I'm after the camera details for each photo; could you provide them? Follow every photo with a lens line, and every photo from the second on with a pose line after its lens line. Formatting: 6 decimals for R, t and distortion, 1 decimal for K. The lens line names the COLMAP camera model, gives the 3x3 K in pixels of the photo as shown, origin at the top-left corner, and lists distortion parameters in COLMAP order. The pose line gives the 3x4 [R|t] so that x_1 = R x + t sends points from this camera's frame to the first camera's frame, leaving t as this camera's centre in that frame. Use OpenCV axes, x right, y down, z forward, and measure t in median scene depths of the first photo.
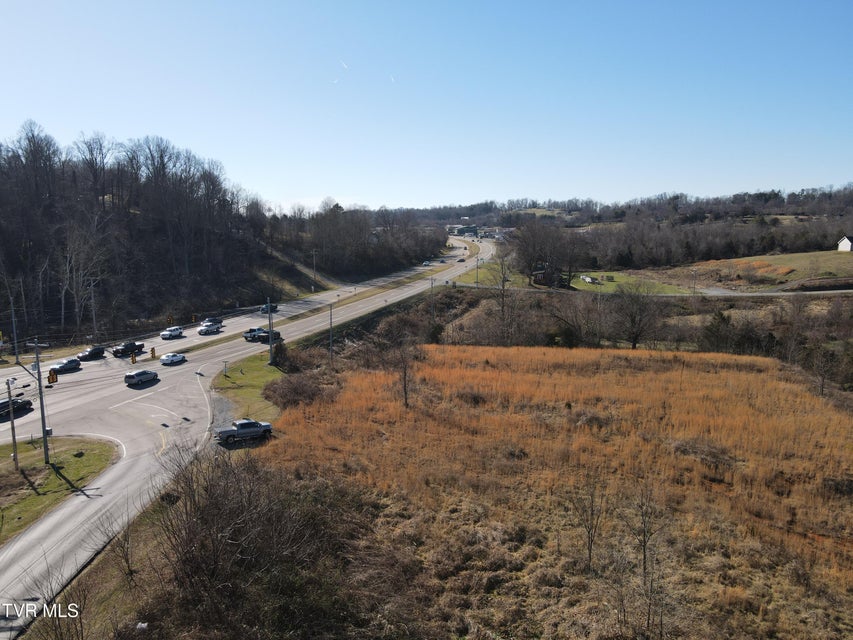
lens RADIAL K [[628.1, 0, 429.3], [0, 628.1, 321.4], [0, 0, 1]] dist [0.008785, 0.018042]
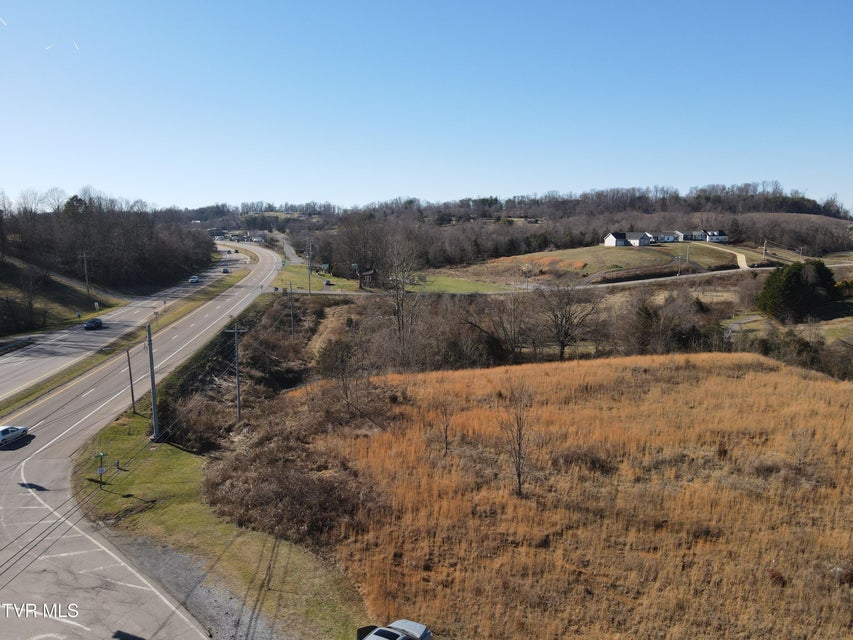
lens RADIAL K [[628.1, 0, 426.2], [0, 628.1, 321.4], [0, 0, 1]] dist [0.008785, 0.018042]
pose [[0.910764, -0.065534, 0.407694, -0.090285], [0.069101, 0.997592, 0.005988, -0.009064], [-0.407105, 0.022718, 0.913099, 0.134608]]
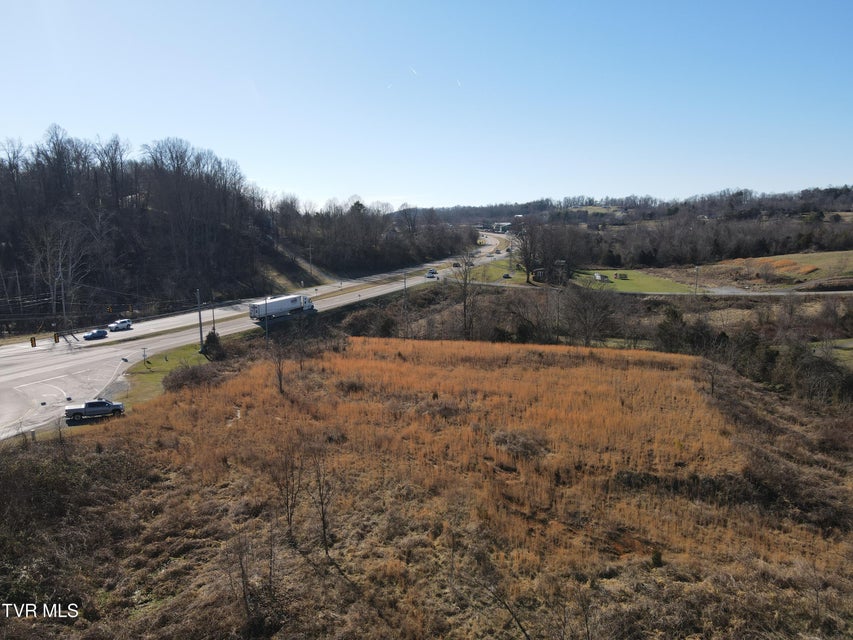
lens RADIAL K [[628.1, 0, 430.6], [0, 628.1, 320.5], [0, 0, 1]] dist [0.008785, 0.018042]
pose [[0.994956, 0.014699, -0.099230, 0.083079], [-0.014533, 0.999892, 0.002398, 0.002290], [0.099255, -0.000943, 0.995062, -0.004370]]
